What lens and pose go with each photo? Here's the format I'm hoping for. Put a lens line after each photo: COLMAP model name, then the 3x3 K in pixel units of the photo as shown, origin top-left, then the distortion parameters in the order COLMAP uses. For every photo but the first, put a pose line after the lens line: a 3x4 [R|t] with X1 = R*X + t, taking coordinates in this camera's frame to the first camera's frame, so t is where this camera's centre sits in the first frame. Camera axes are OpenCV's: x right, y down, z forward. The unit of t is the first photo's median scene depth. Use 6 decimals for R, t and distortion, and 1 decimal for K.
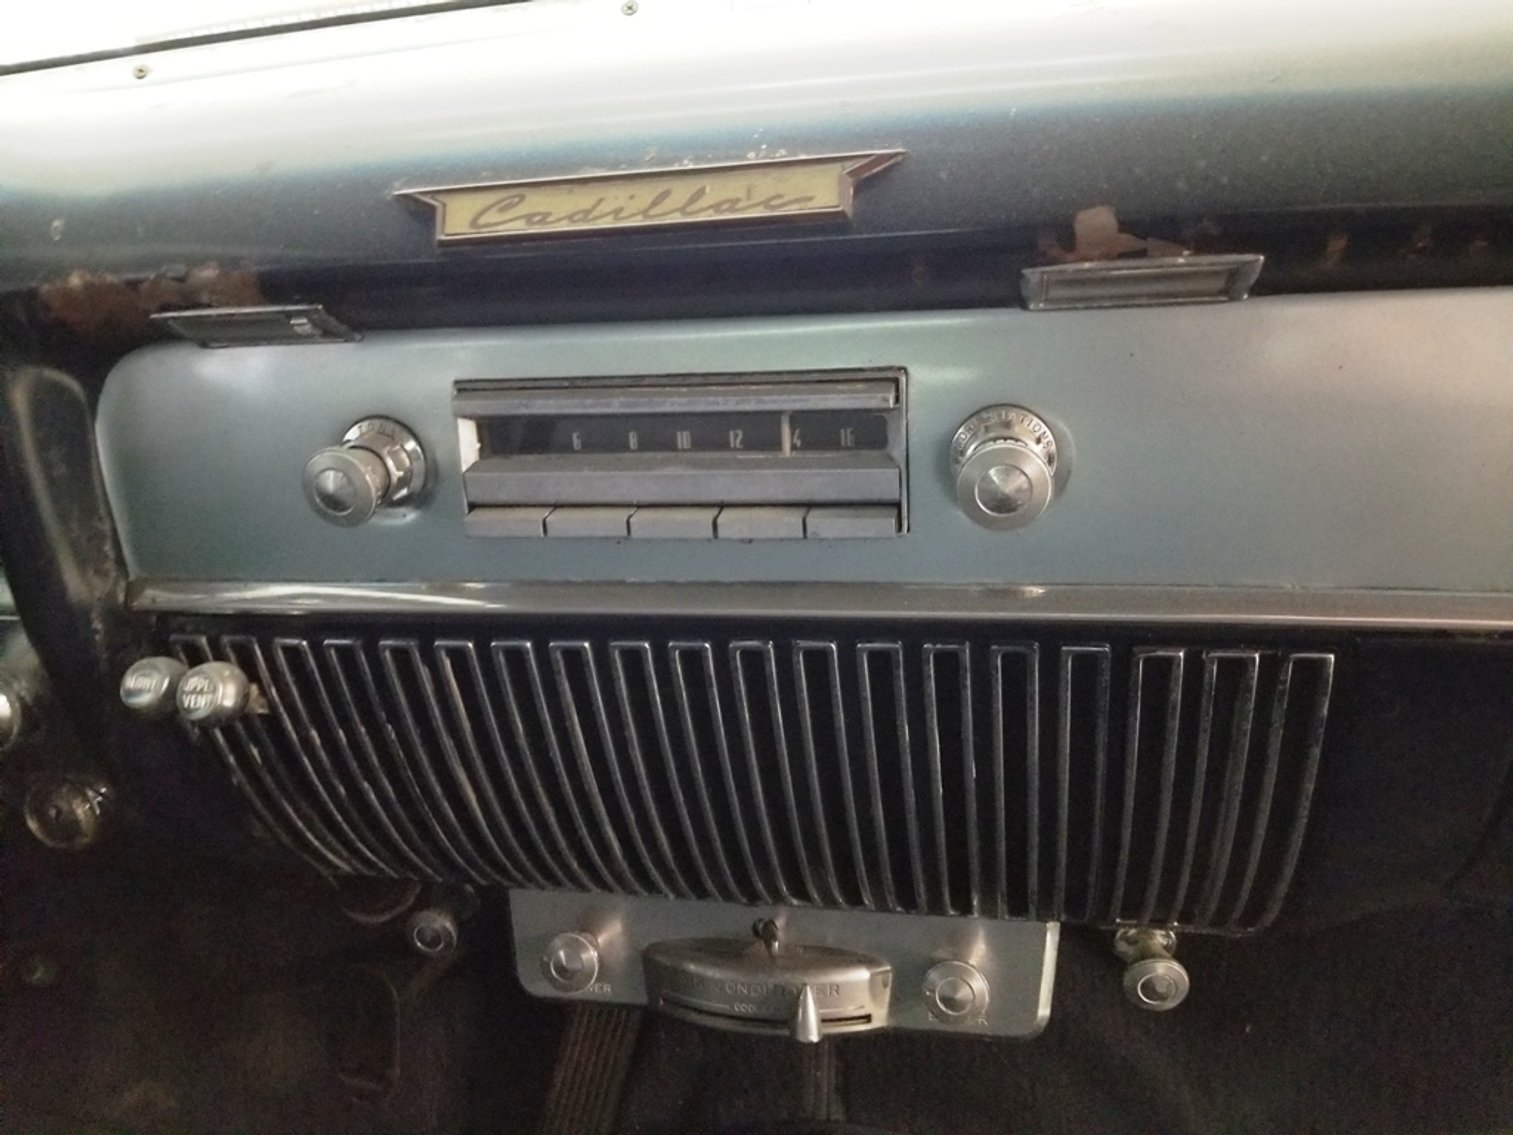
lens RADIAL K [[1231.8, 0, 756.6], [0, 1231.8, 543.4], [0, 0, 1]] dist [0.038367, -0.068447]
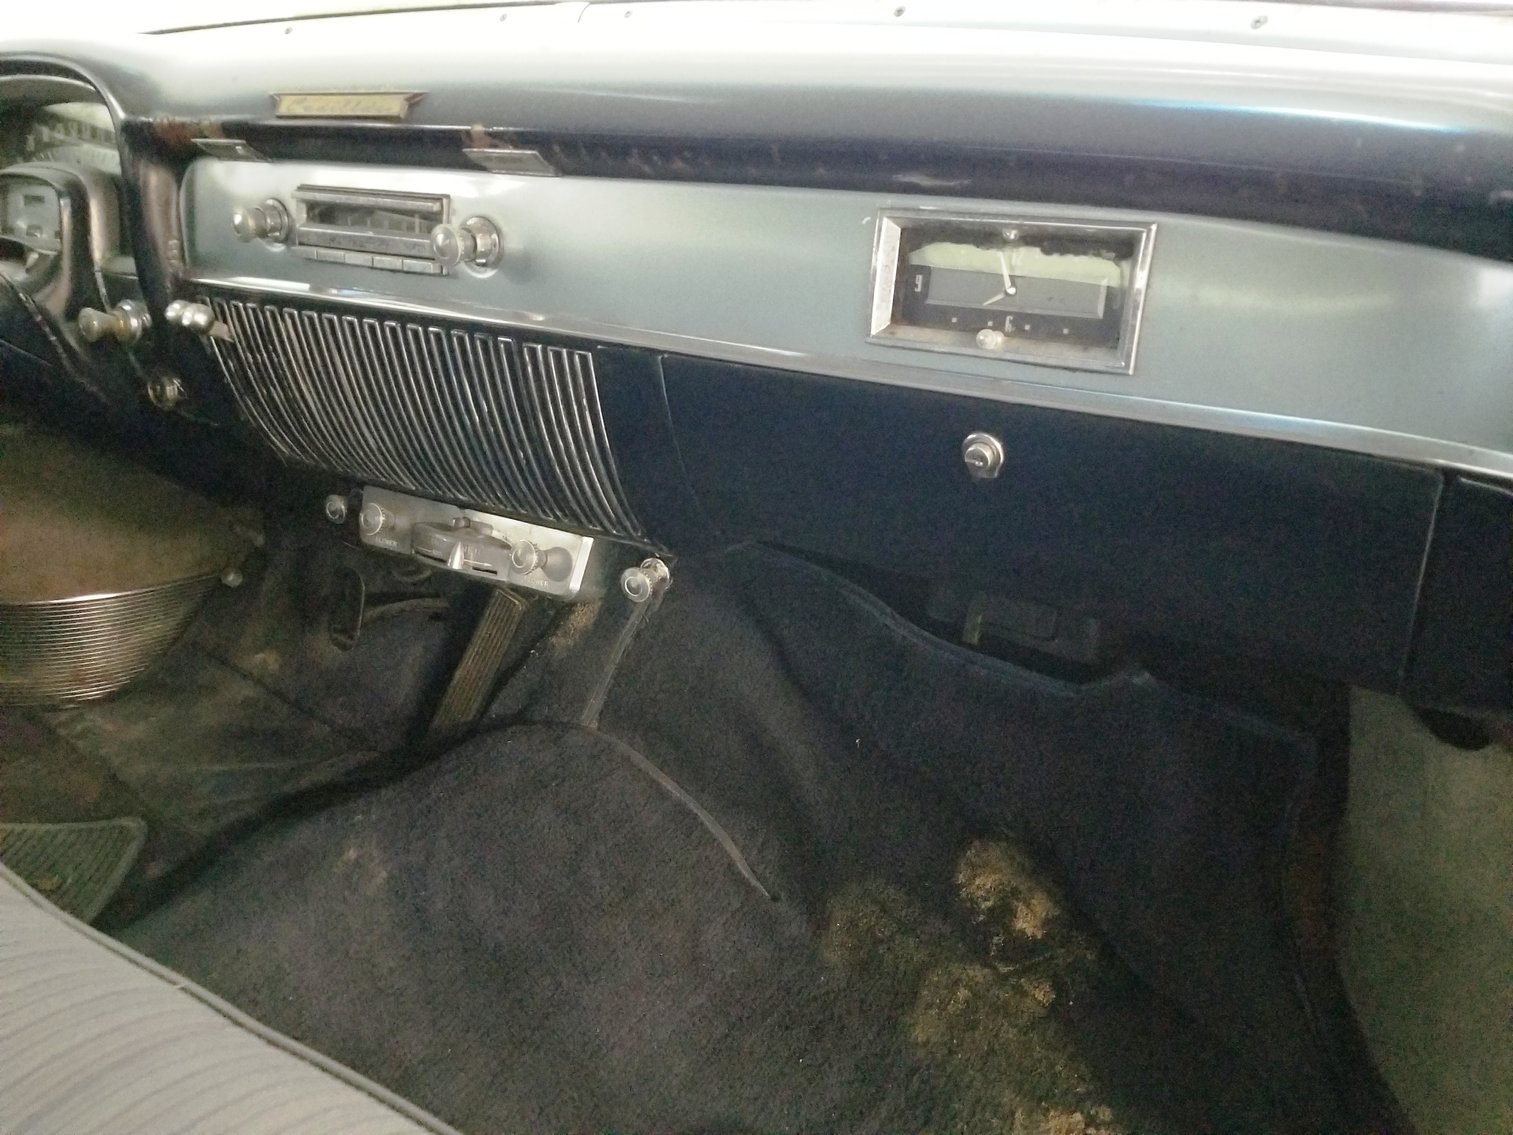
lens RADIAL K [[1231.8, 0, 756.6], [0, 1231.8, 543.4], [0, 0, 1]] dist [0.038367, -0.068447]
pose [[0.935179, 0.197423, -0.294050, 1.259734], [-0.193525, 0.980170, 0.042603, 0.236792], [0.296630, 0.017064, 0.954840, -0.822337]]
